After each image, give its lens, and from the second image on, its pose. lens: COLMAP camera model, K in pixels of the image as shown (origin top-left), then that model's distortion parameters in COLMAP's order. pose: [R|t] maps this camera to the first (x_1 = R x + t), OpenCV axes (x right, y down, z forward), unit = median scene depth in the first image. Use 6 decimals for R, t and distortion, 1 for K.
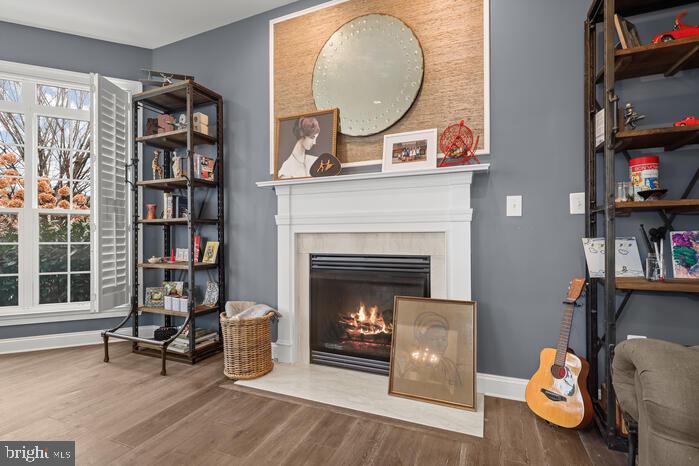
lens RADIAL K [[326.3, 0, 355.9], [0, 326.3, 232.4], [0, 0, 1]] dist [0.000139, 0.000613]
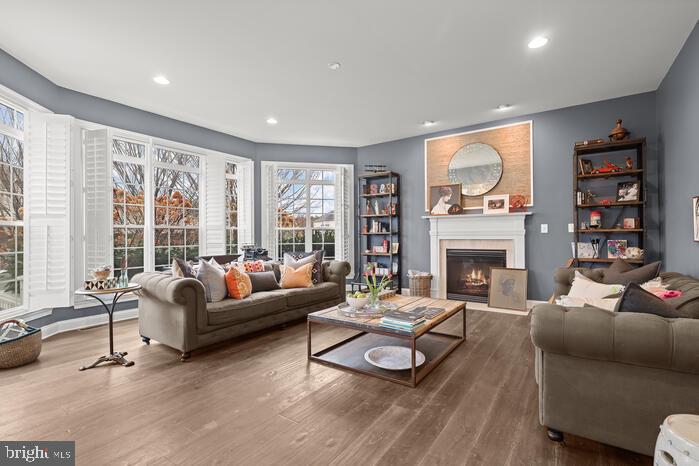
lens RADIAL K [[326.3, 0, 353.6], [0, 326.3, 233.9], [0, 0, 1]] dist [0.000139, 0.000613]
pose [[0.979809, -0.000880, -0.199933, -0.308388], [0.001197, 0.999998, 0.001466, -0.038108], [0.199932, -0.001676, 0.979808, -1.241974]]
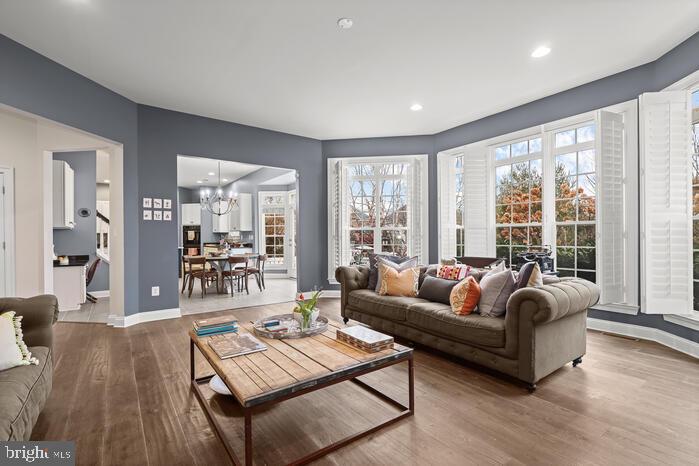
lens RADIAL K [[326.3, 0, 353.9], [0, 326.3, 236.3], [0, 0, 1]] dist [0.000139, 0.000613]
pose [[-0.516573, 0.010303, -0.856181, 0.260087], [0.015609, 0.999875, 0.002615, -0.032971], [0.856101, -0.012014, -0.516669, 0.637554]]
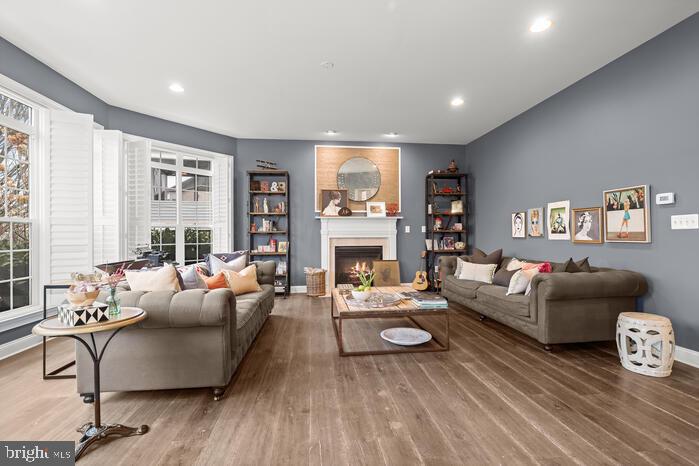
lens RADIAL K [[326.3, 0, 348.6], [0, 326.3, 233.0], [0, 0, 1]] dist [0.000139, 0.000613]
pose [[0.867483, 0.003975, 0.497451, -1.253622], [-0.003539, 0.999992, -0.001819, -0.030278], [-0.497454, -0.000182, 0.867490, -1.160356]]
